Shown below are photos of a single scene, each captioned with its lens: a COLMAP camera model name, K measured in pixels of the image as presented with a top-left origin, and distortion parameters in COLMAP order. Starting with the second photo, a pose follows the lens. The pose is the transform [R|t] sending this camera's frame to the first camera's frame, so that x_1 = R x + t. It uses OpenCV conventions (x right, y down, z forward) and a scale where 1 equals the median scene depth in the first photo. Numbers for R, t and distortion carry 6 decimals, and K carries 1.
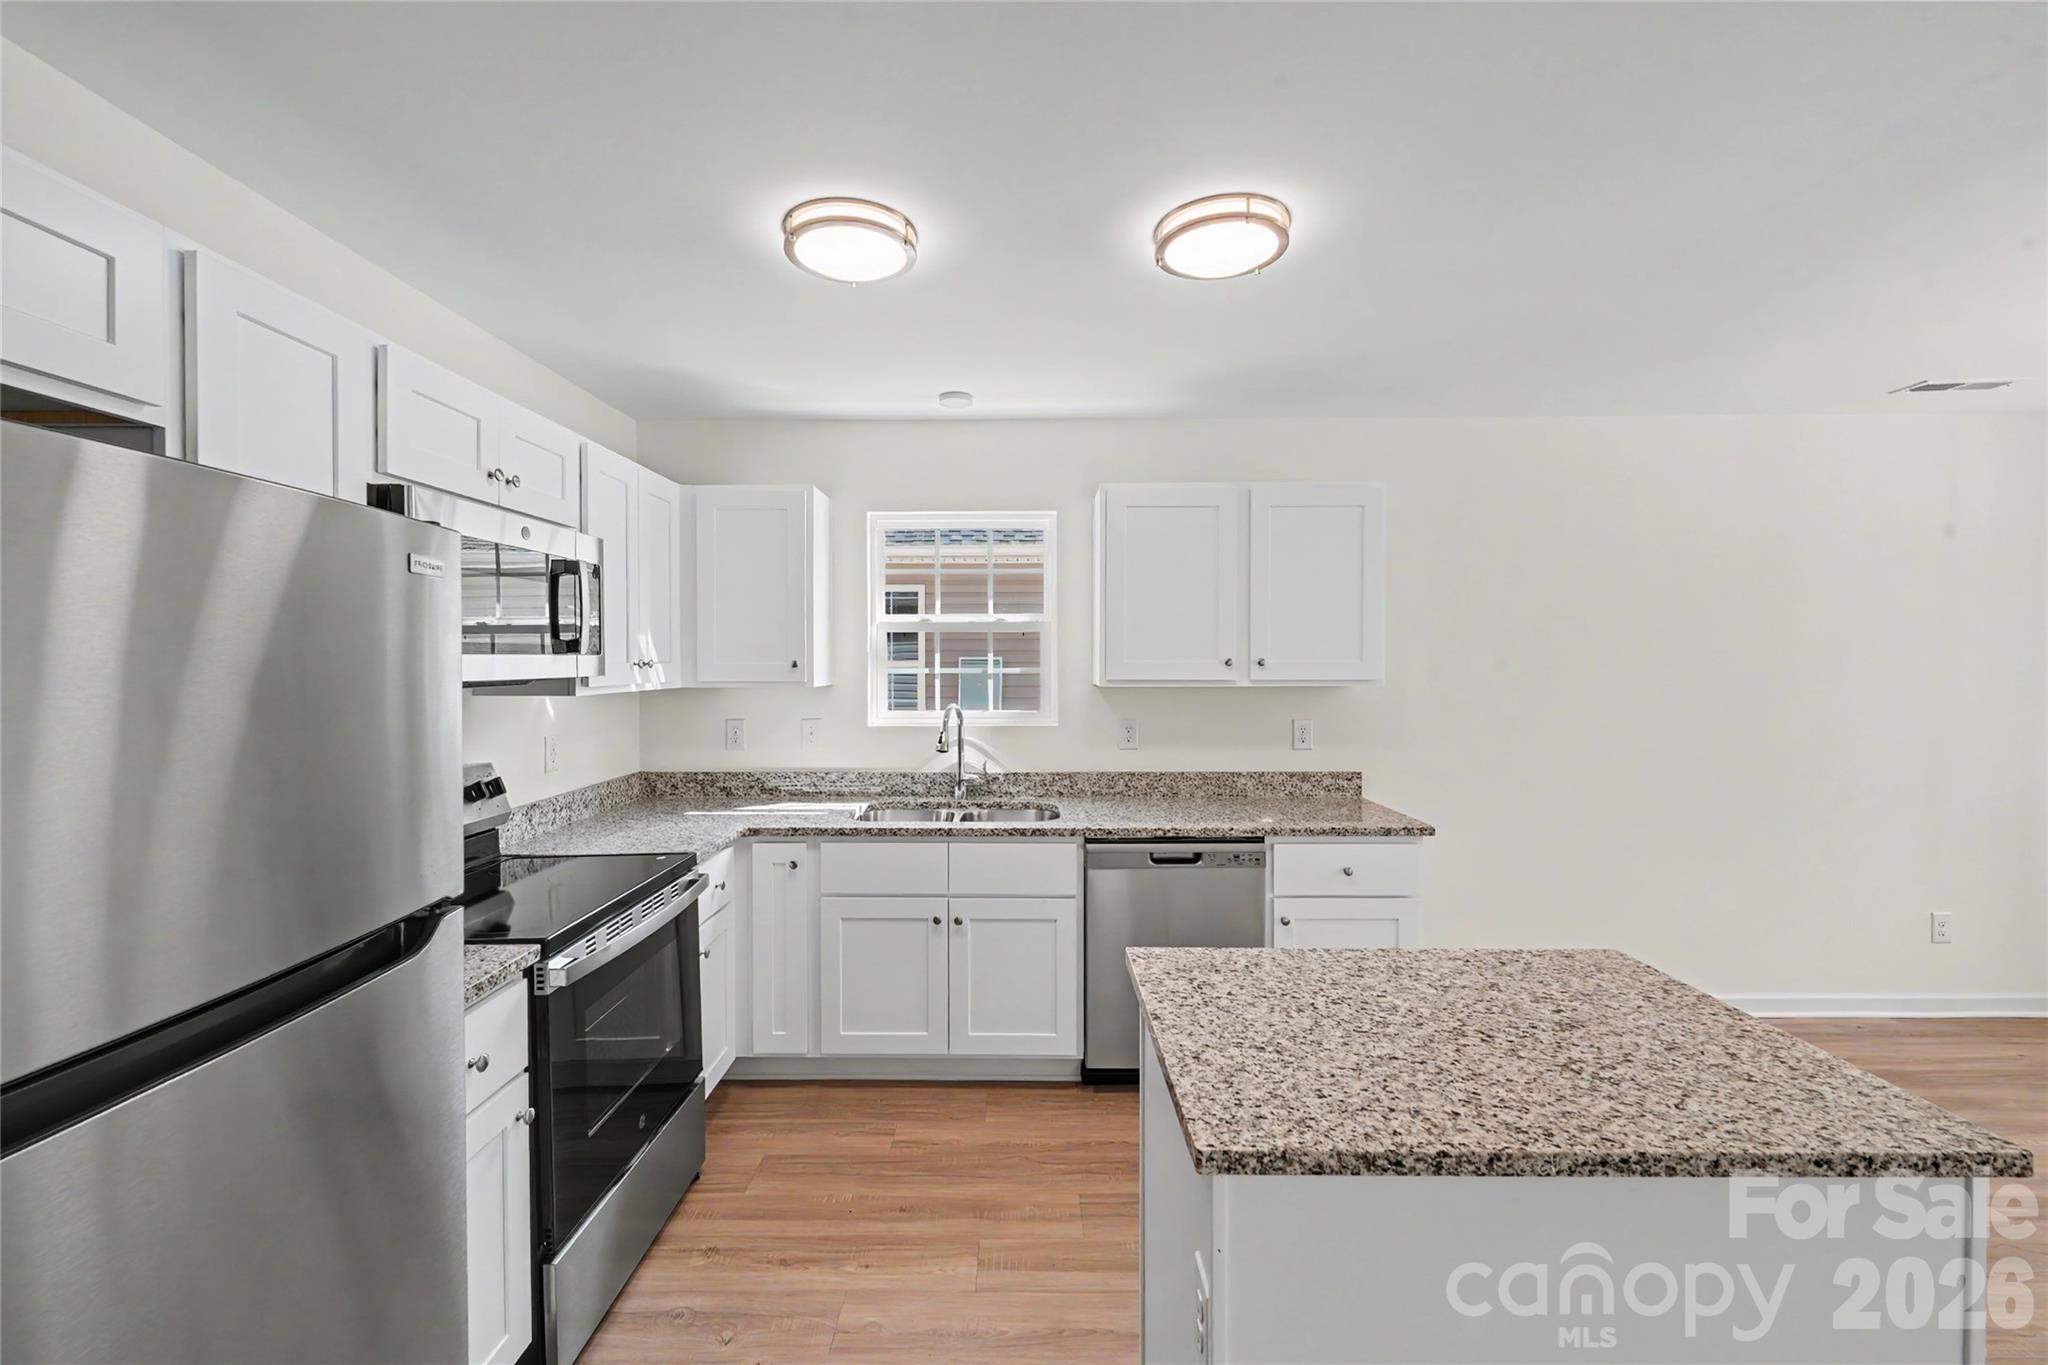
lens RADIAL K [[831.2, 0, 1019.0], [0, 831.2, 672.6], [0, 0, 1]] dist [-0.000204, -0.000331]
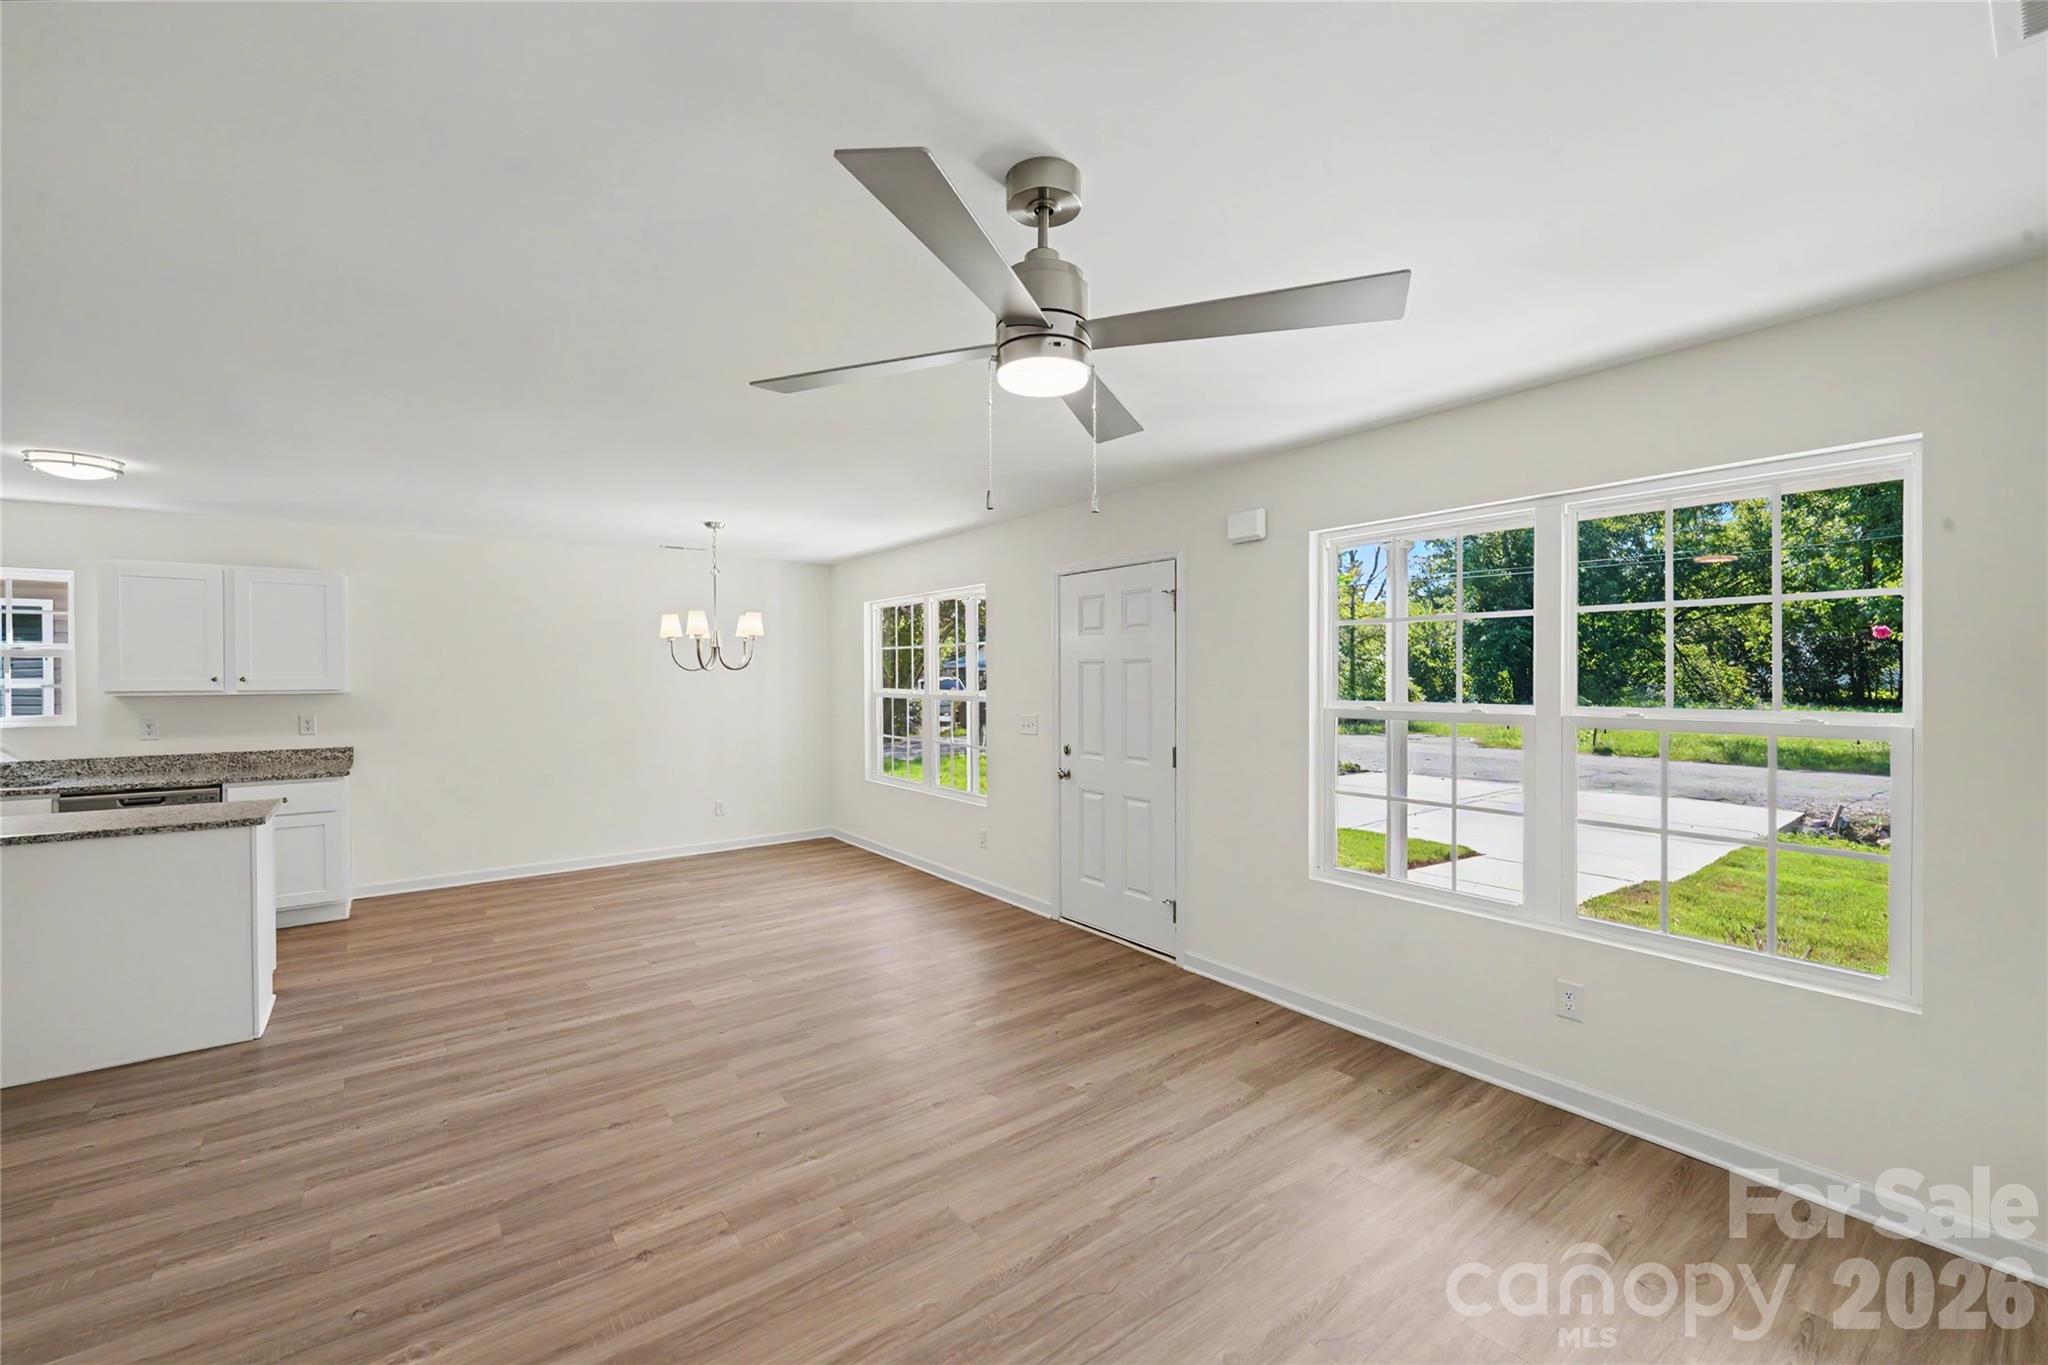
lens RADIAL K [[840.6, 0, 1021.2], [0, 840.6, 682.2], [0, 0, 1]] dist [0.000417, -0.000740]
pose [[0.795847, -0.007905, 0.605446, 0.555519], [0.012481, 0.999916, -0.003351, 0.019852], [-0.605369, 0.010223, 0.795879, -1.310514]]
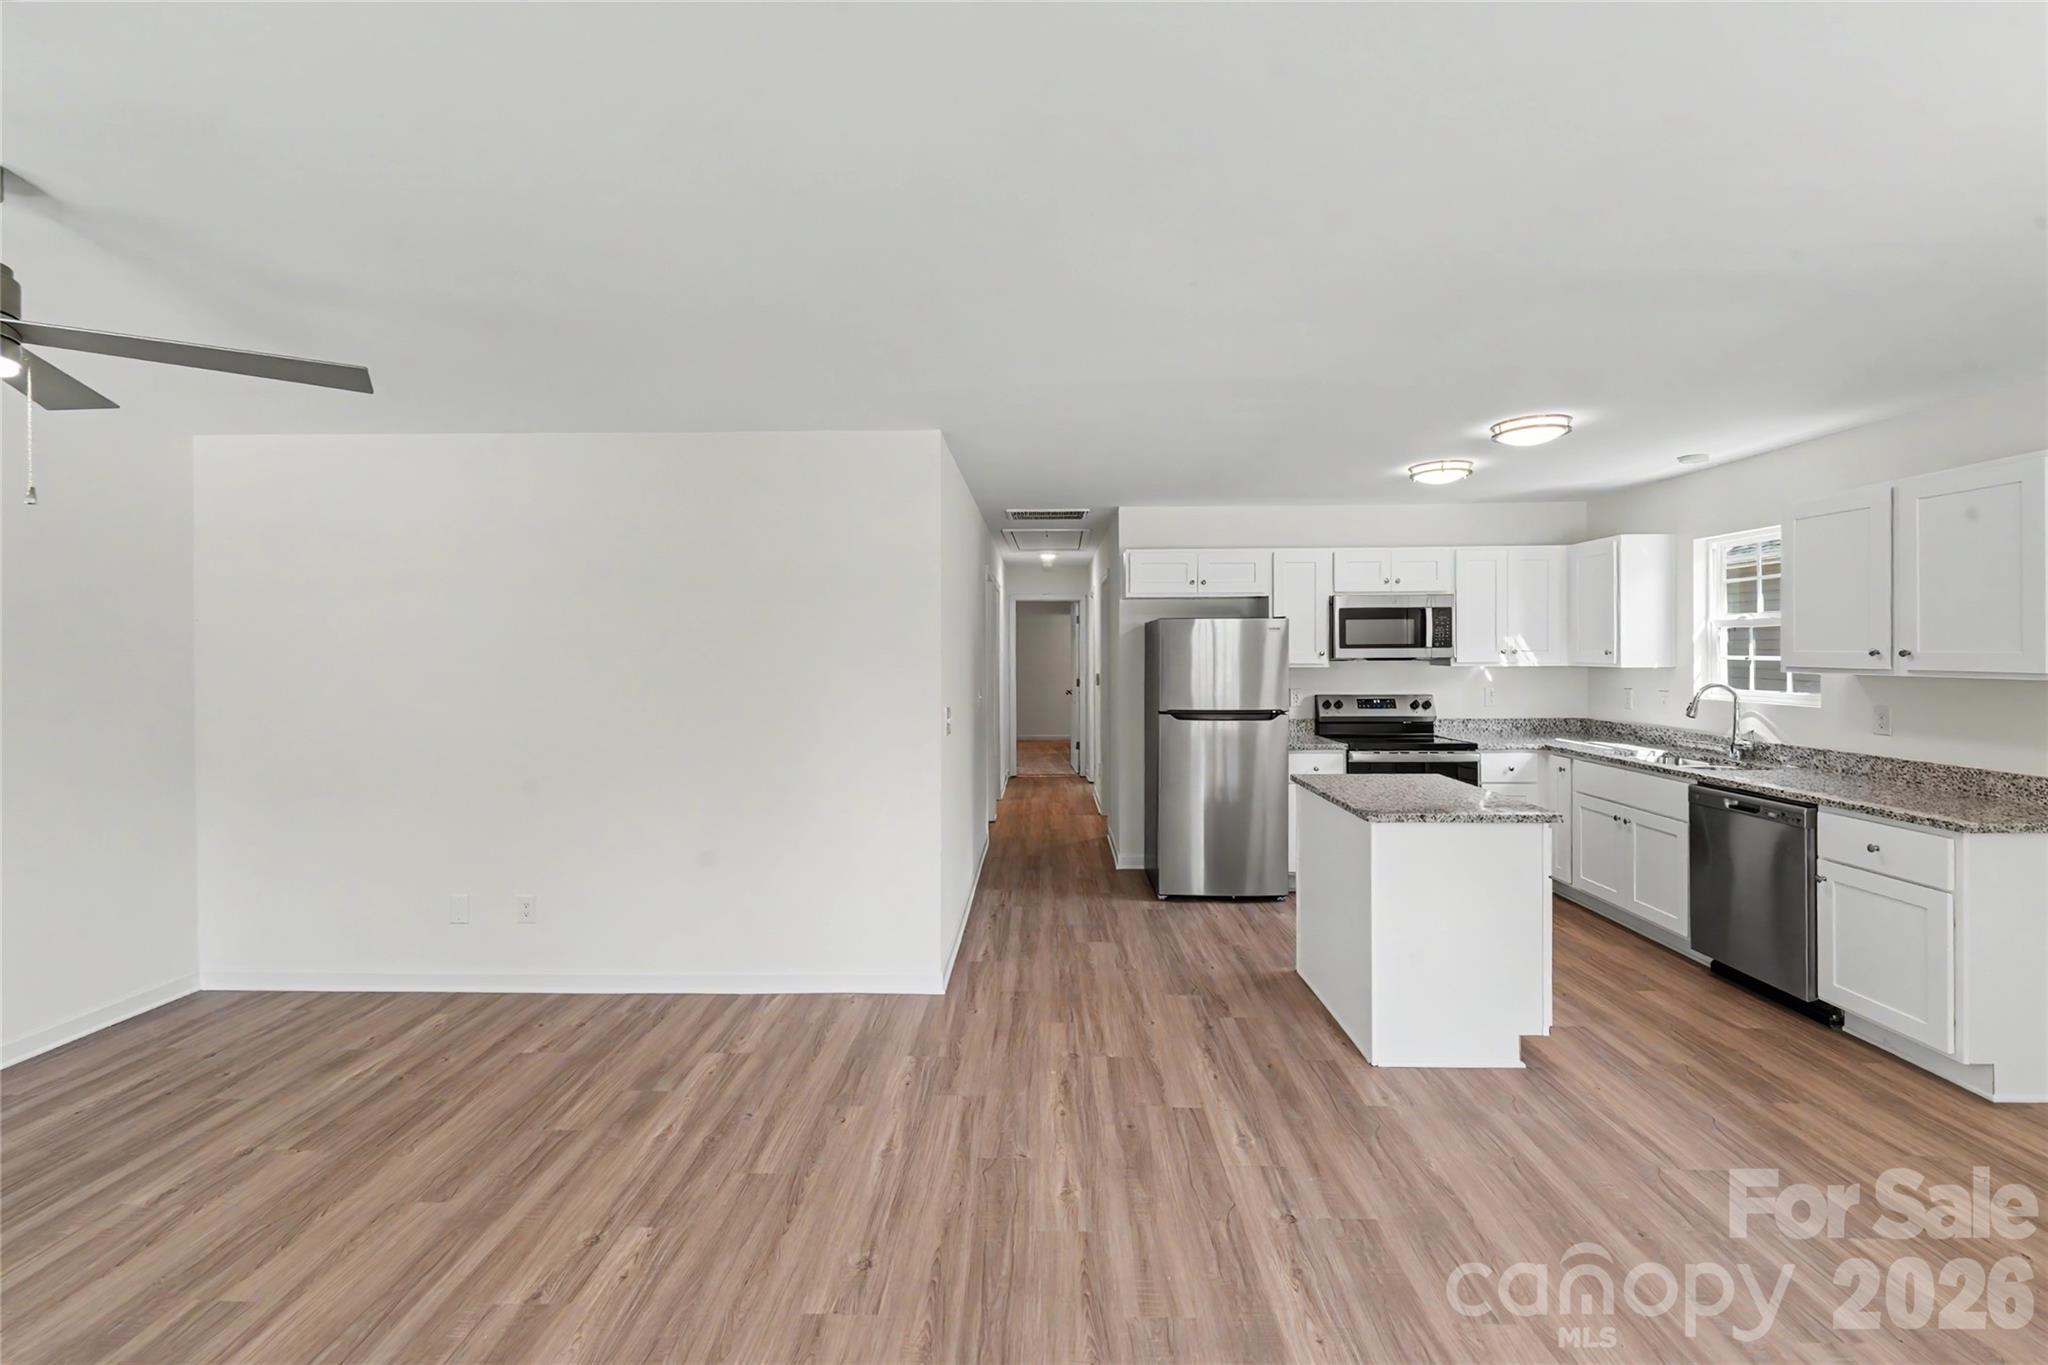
lens RADIAL K [[840.6, 0, 1015.0], [0, 840.6, 655.4], [0, 0, 1]] dist [0.000417, -0.000740]
pose [[-0.029455, 0.008962, -0.999526, 1.499299], [-0.008888, 0.999918, 0.009228, -0.009752], [0.999527, 0.009155, -0.029373, -0.076927]]
